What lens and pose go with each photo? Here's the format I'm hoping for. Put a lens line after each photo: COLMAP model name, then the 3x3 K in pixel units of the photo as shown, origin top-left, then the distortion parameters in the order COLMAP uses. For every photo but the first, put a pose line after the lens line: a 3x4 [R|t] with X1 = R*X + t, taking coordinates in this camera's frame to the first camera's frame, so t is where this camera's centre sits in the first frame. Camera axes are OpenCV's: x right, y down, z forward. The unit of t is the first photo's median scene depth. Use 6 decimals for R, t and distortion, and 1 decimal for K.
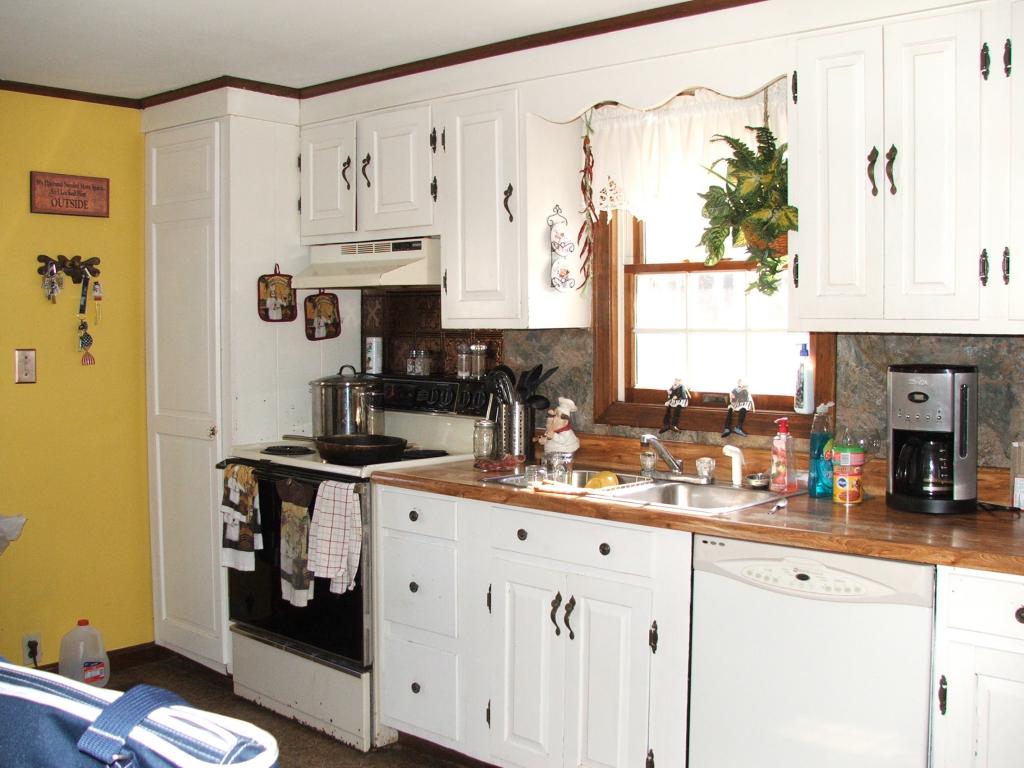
lens RADIAL K [[1134.7, 0, 511.5], [0, 1134.7, 380.9], [0, 0, 1]] dist [-0.131057, 0.000000]
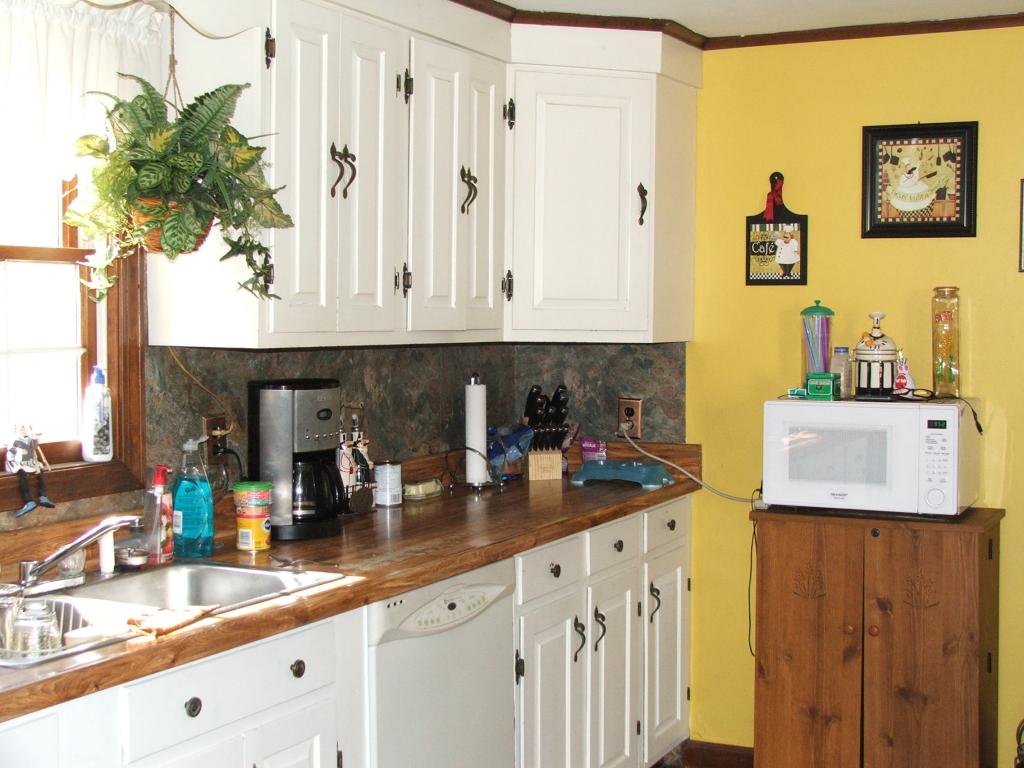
lens RADIAL K [[1439.1, 0, 511.5], [0, 1439.1, 385.5], [0, 0, 1]] dist [0.143512, 0.000000]
pose [[-0.254684, -0.045598, 0.965949, -0.762618], [0.053470, 0.996696, 0.061147, -0.067678], [-0.965545, 0.067222, -0.251404, 1.035829]]
